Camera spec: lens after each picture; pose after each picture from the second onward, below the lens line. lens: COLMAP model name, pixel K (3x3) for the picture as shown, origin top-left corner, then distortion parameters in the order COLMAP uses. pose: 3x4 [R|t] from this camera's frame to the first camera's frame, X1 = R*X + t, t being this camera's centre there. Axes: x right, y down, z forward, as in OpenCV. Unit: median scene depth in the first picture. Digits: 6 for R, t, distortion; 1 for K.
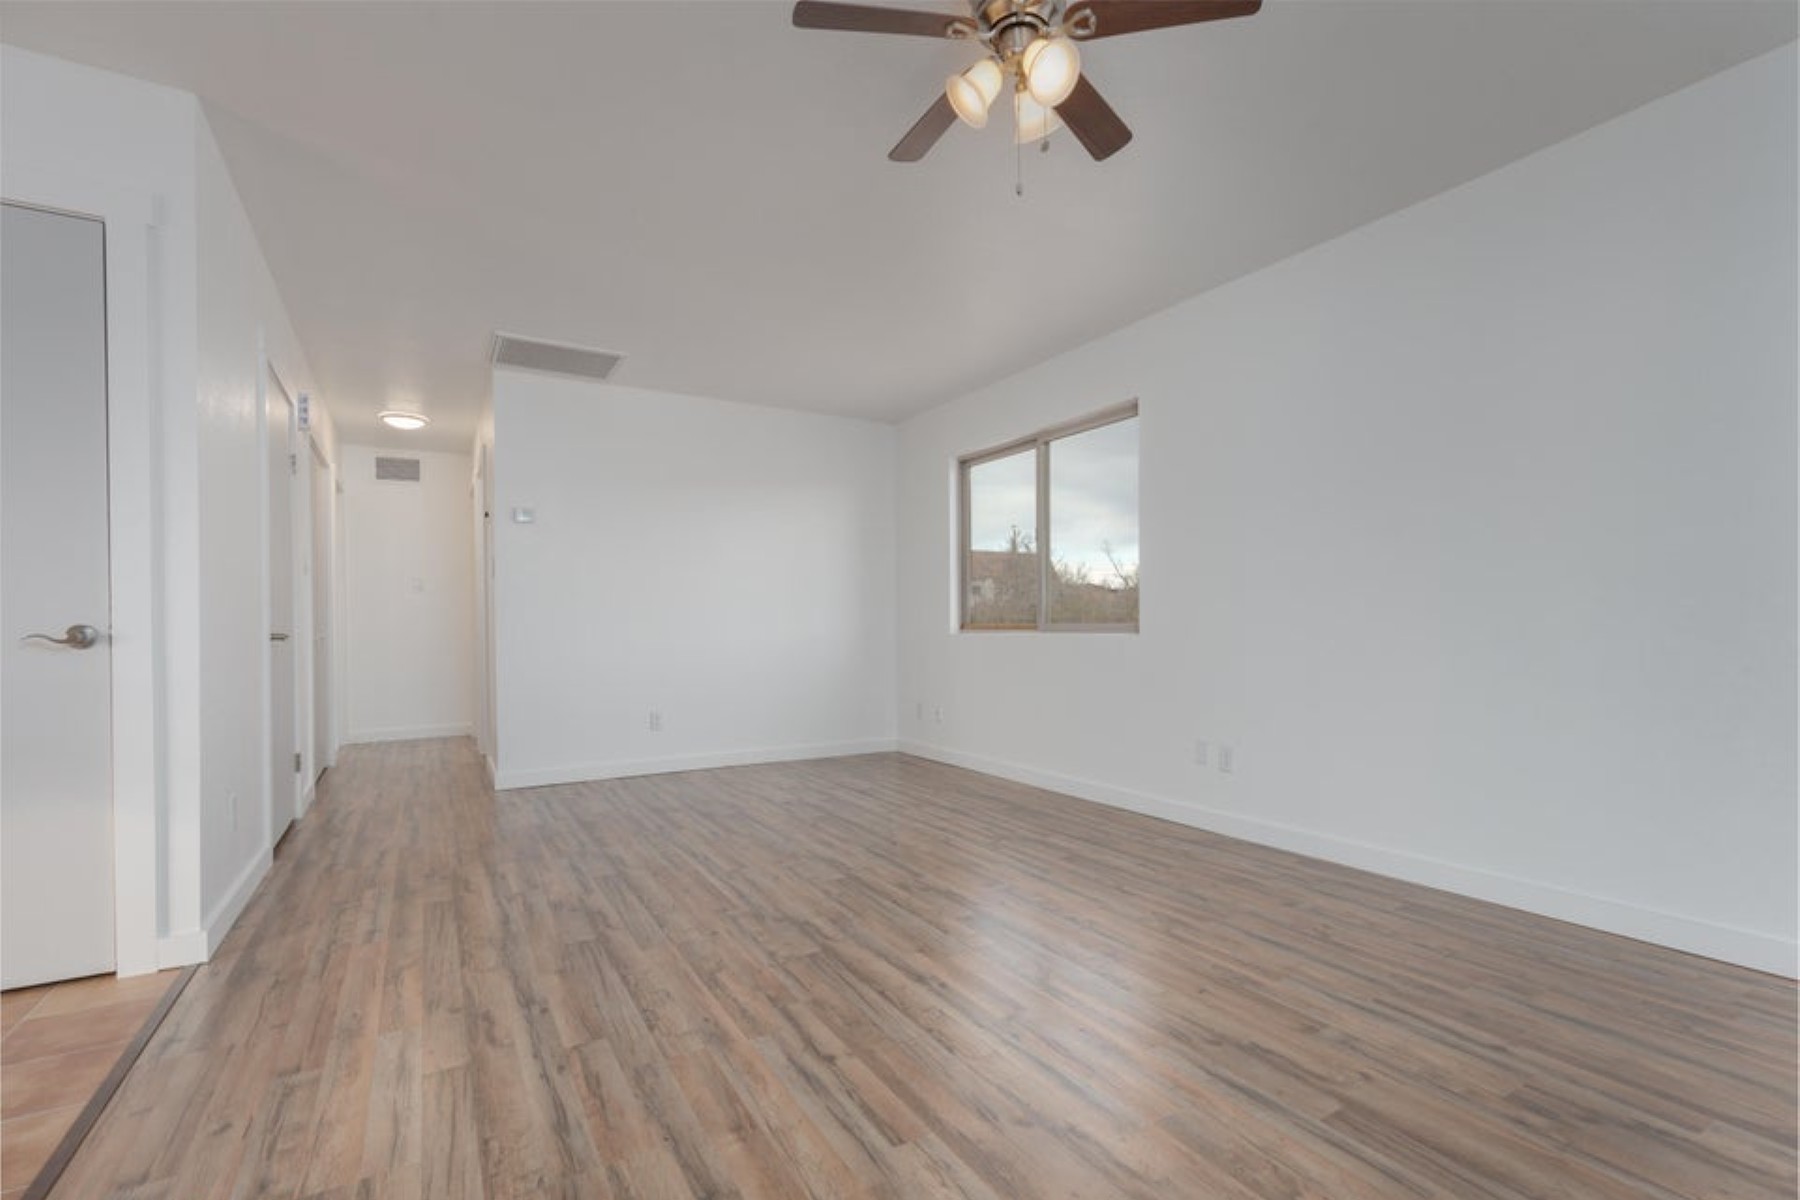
lens RADIAL K [[804.5, 0, 911.4], [0, 804.5, 626.6], [0, 0, 1]] dist [-0.004351, -0.000521]
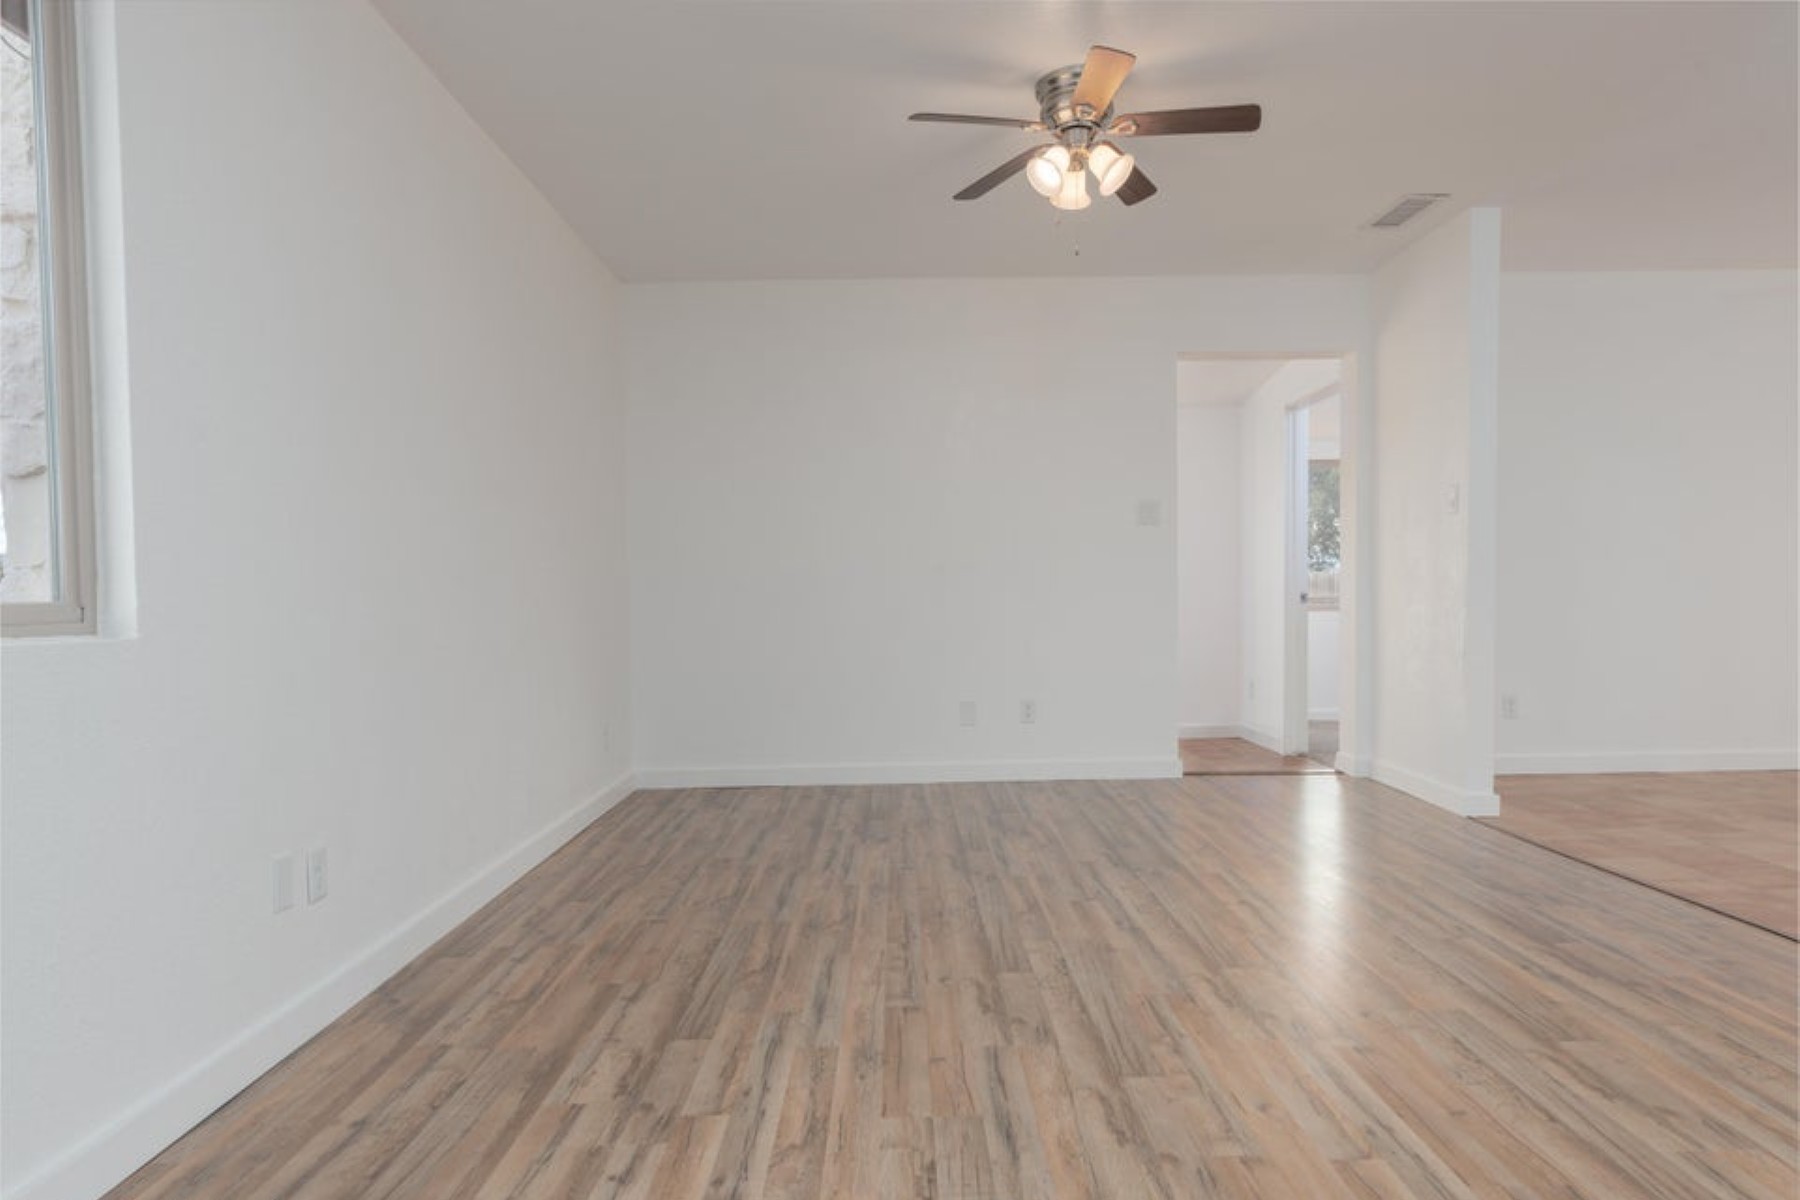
lens RADIAL K [[1059.3, 0, 901.4], [0, 1059.3, 601.4], [0, 0, 1]] dist [-0.000569, 0.000168]
pose [[-0.860247, 0.019314, 0.509511, -0.345724], [0.023493, 0.999722, 0.001768, 0.004420], [-0.509336, 0.013491, -0.860462, 1.847550]]
